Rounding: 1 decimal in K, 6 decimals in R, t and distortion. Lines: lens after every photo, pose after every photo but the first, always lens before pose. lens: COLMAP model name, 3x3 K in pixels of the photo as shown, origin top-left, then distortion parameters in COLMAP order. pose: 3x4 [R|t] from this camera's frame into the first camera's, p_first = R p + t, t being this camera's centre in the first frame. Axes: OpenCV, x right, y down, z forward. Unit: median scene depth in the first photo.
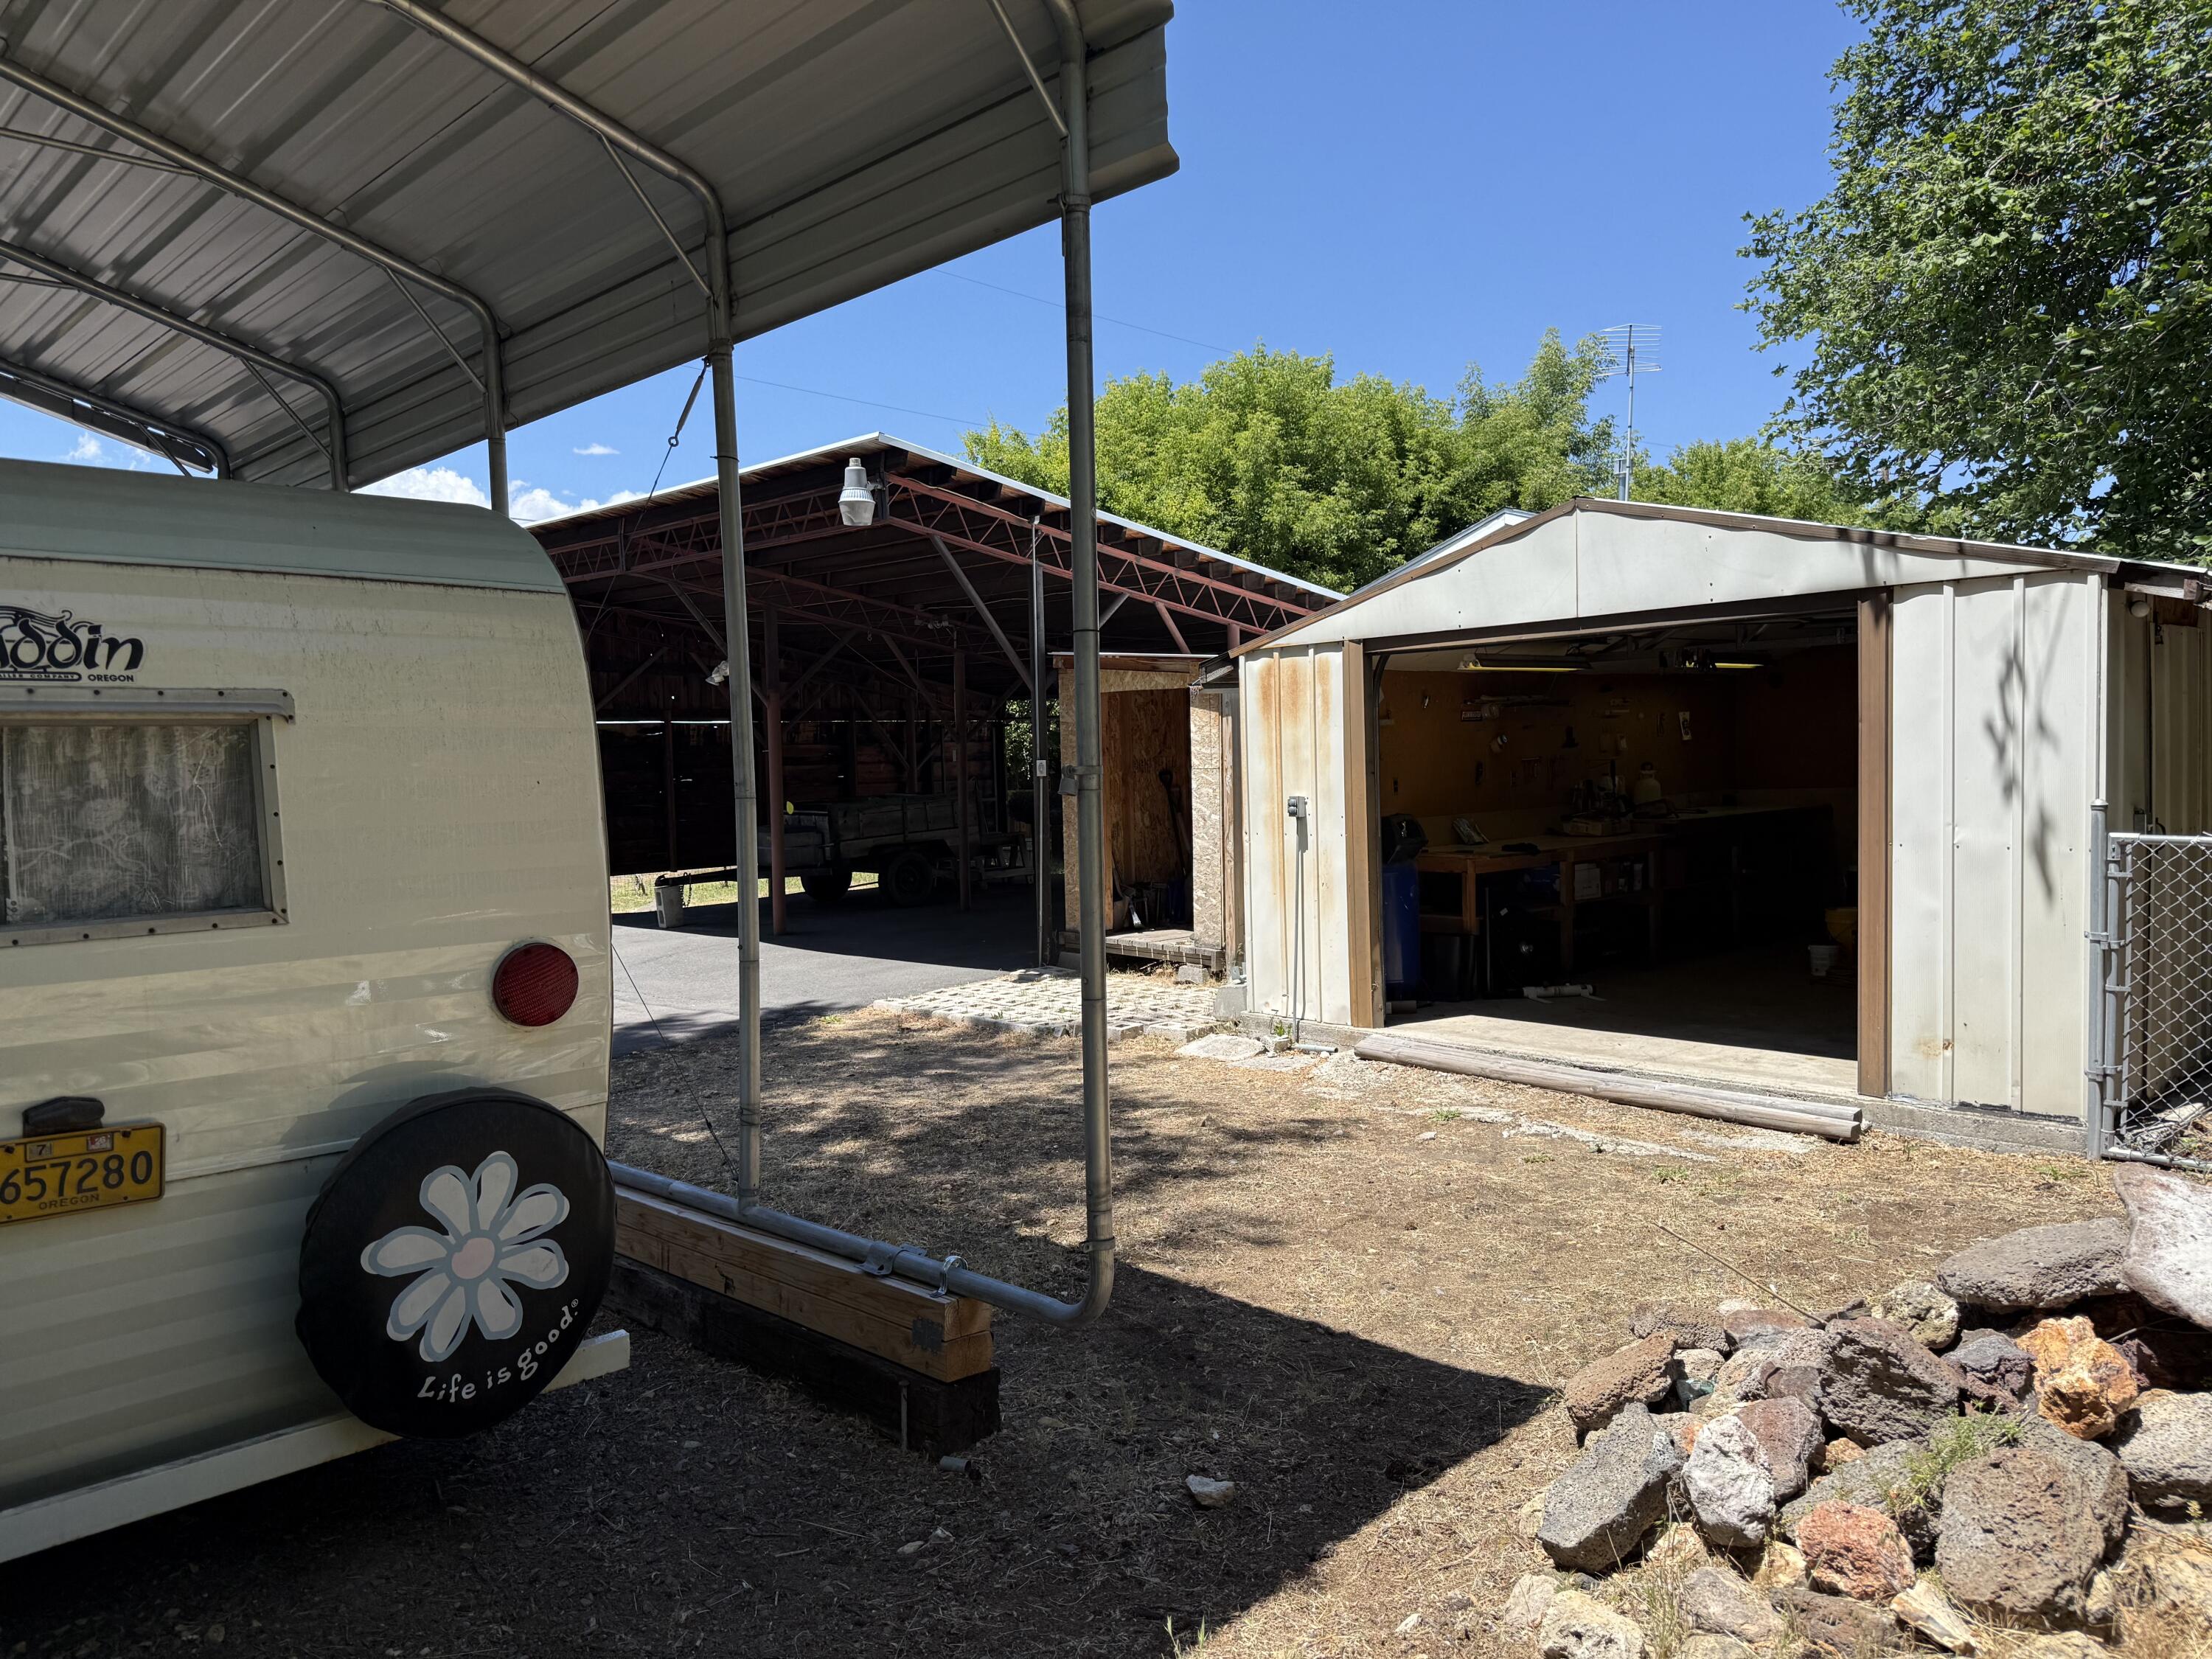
lens RADIAL K [[1545.6, 0, 1099.9], [0, 1545.6, 834.0], [0, 0, 1]] dist [0.078982, -0.103153]
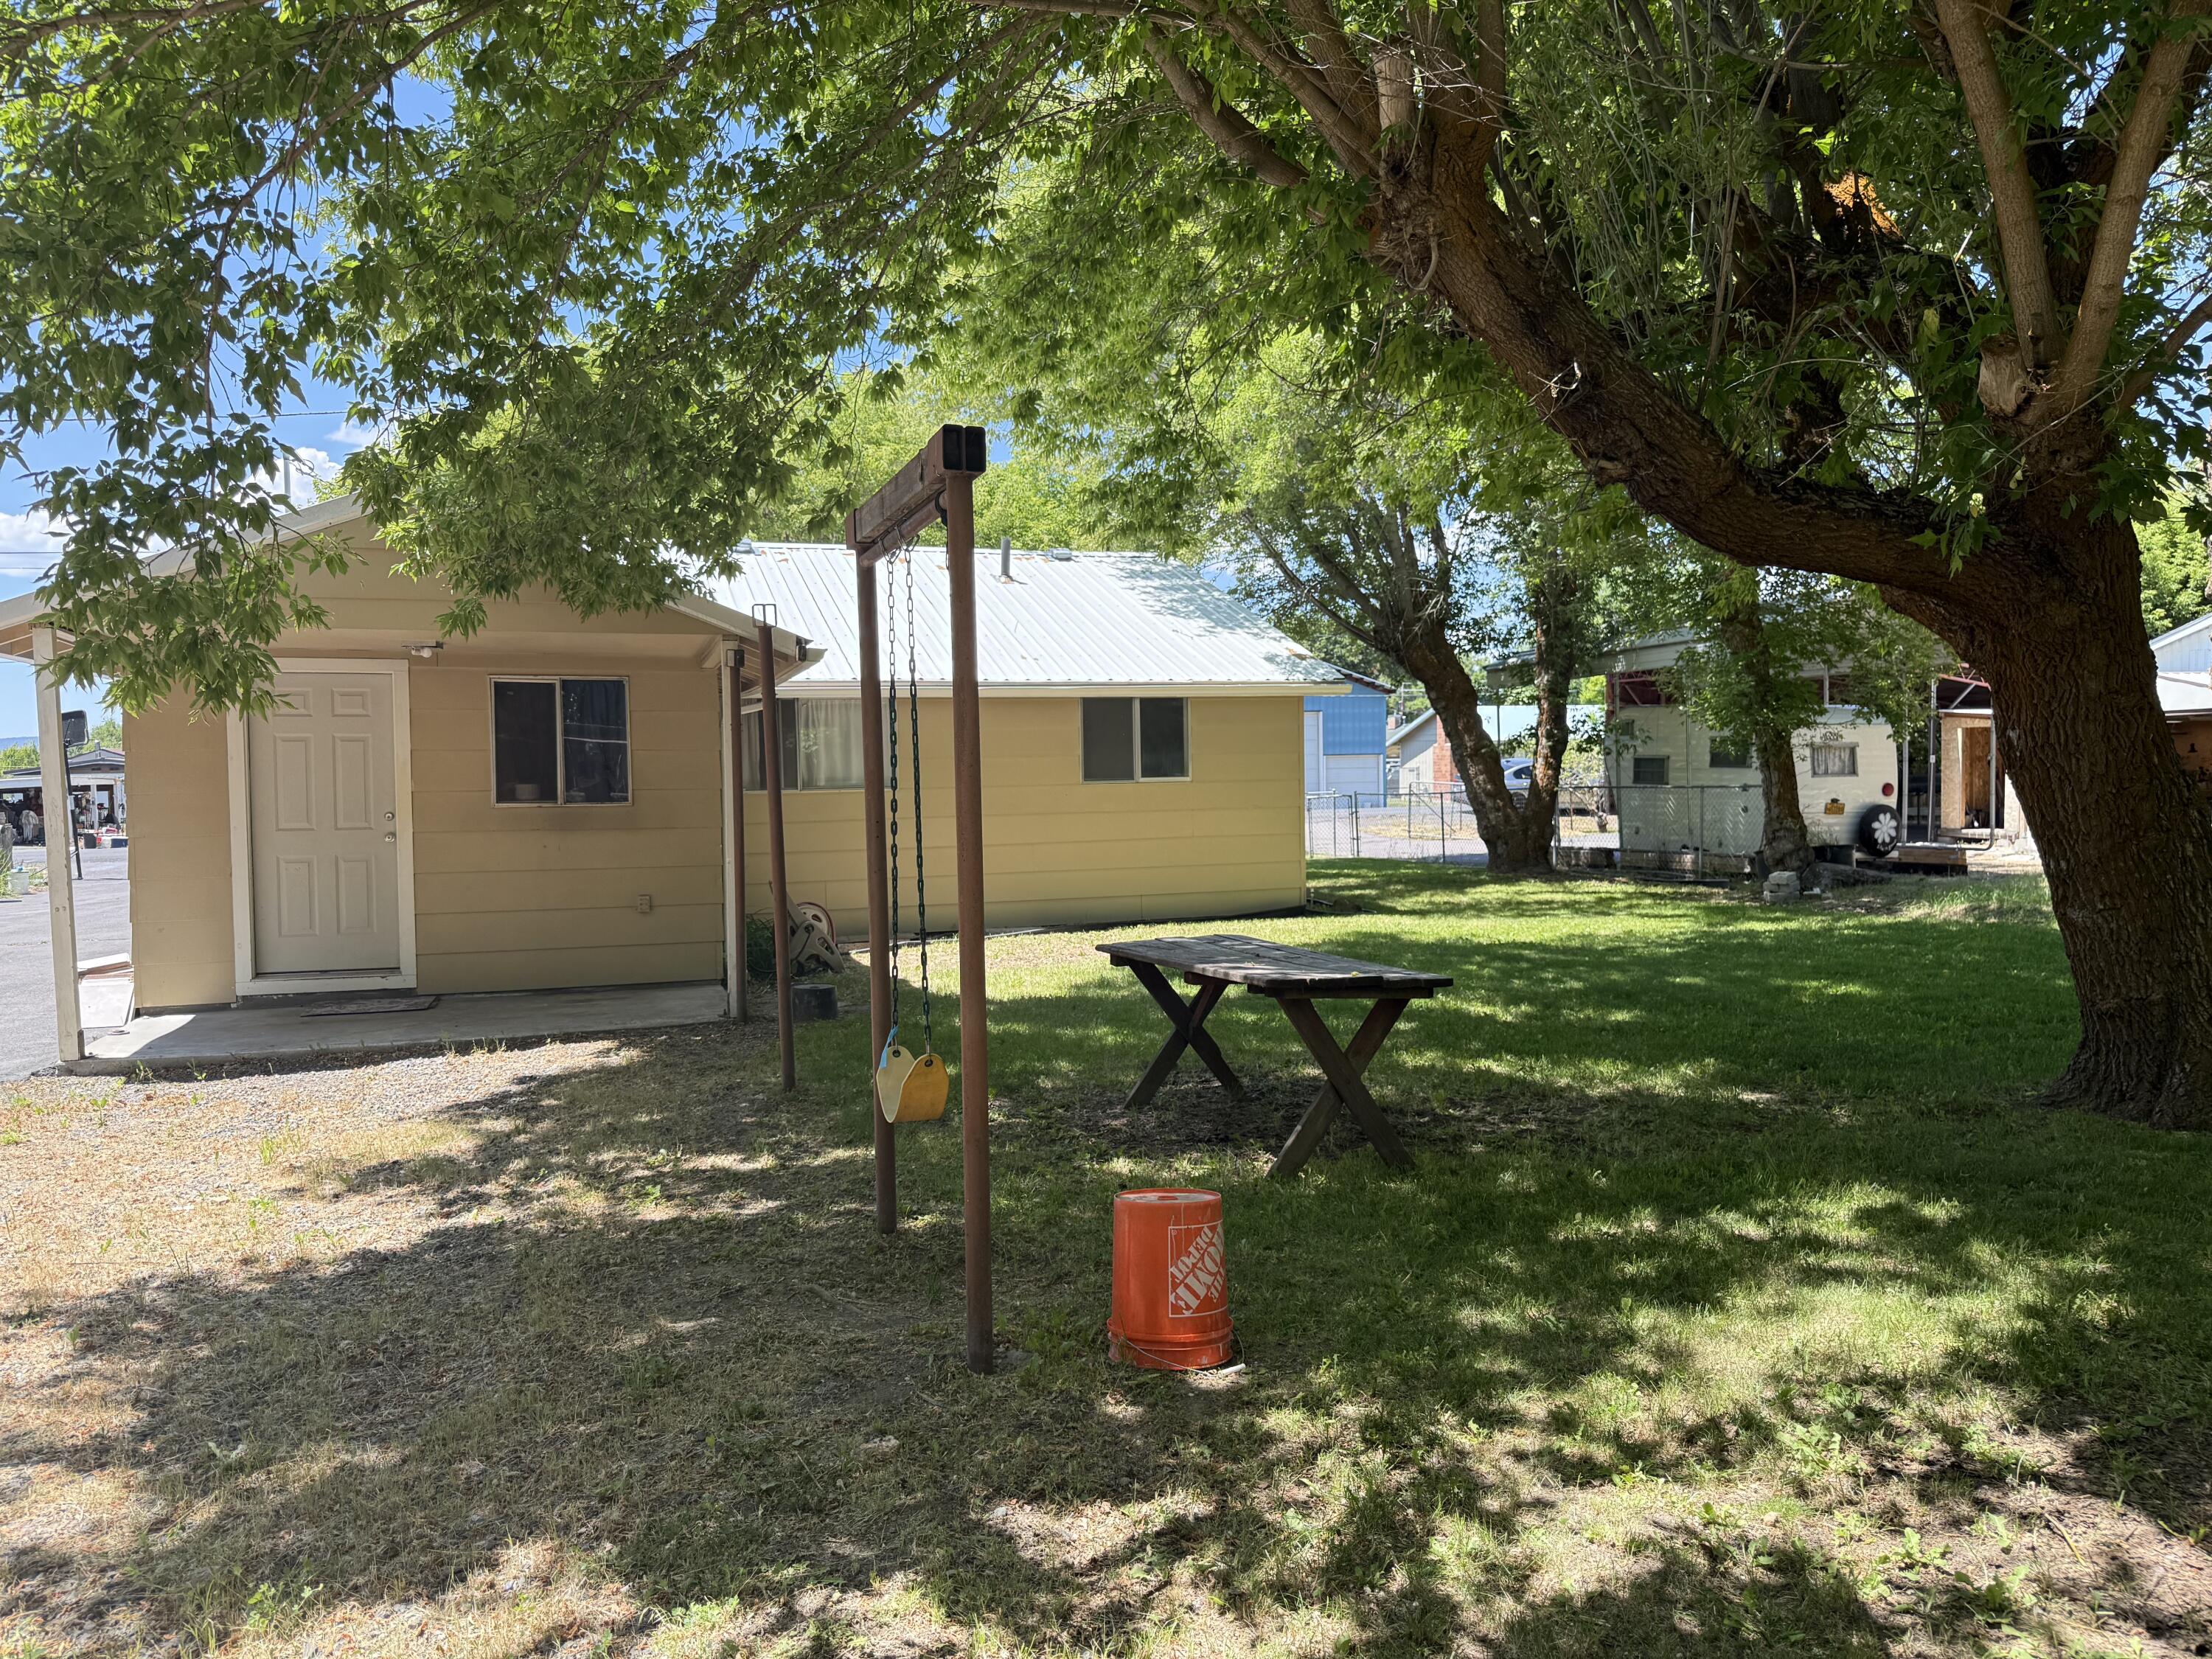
lens RADIAL K [[1545.6, 0, 1108.8], [0, 1545.6, 827.6], [0, 0, 1]] dist [0.078982, -0.103153]
pose [[0.901378, 0.027641, -0.432149, -0.192886], [-0.030791, 0.999526, -0.000293, 0.143896], [0.431936, 0.013570, 0.901802, -2.476422]]
